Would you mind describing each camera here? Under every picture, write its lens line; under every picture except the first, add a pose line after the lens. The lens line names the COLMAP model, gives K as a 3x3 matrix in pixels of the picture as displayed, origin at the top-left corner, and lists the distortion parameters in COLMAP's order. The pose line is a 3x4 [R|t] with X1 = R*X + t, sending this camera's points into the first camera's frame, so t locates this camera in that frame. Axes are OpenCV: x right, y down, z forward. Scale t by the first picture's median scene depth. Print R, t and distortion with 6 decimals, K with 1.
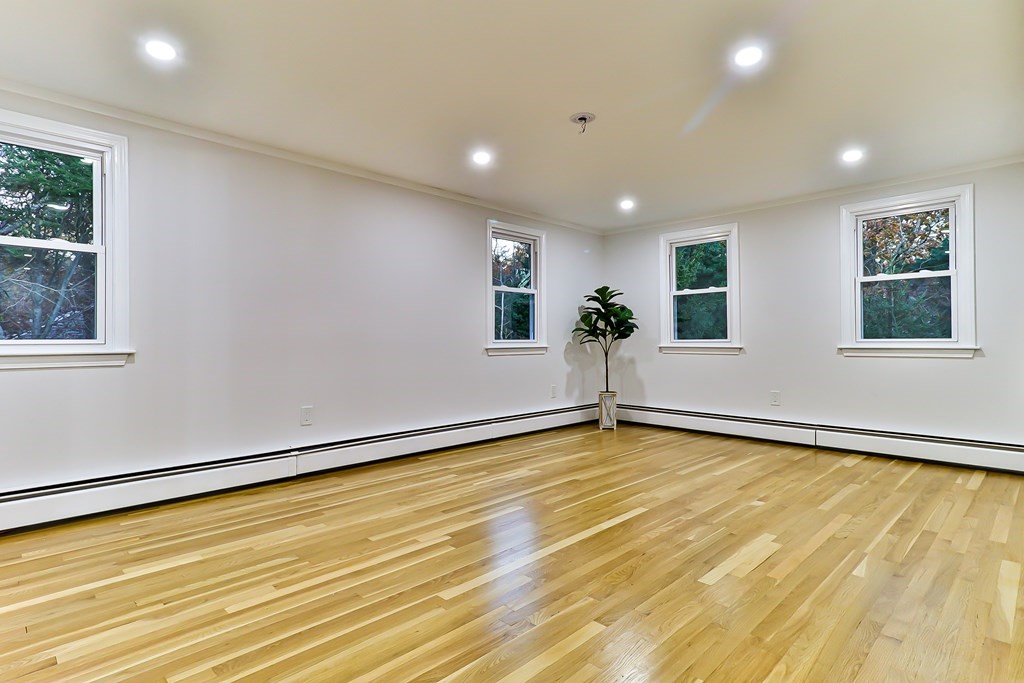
lens RADIAL K [[686.5, 0, 512.0], [0, 686.5, 341.5], [0, 0, 1]] dist [0.043735, -0.000425]
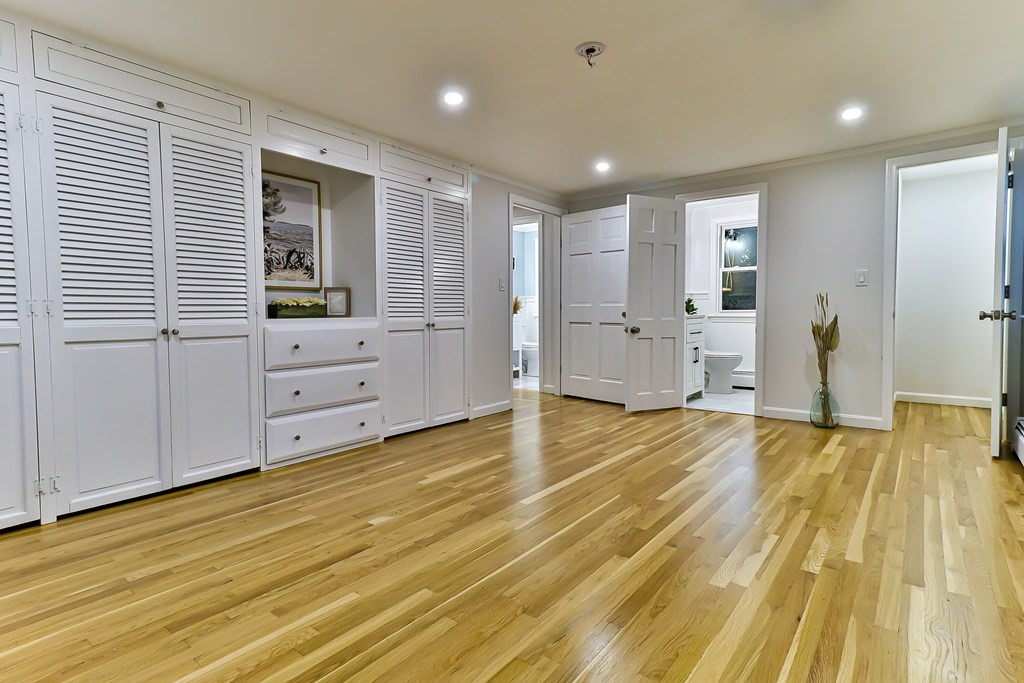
lens RADIAL K [[523.7, 0, 512.5], [0, 523.7, 333.9], [0, 0, 1]] dist [0.035543, -0.000570]
pose [[-0.996221, 0.014508, -0.085639, 0.250951], [0.010294, 0.998723, 0.049453, -0.008440], [0.086247, 0.048385, -0.995098, 1.603783]]
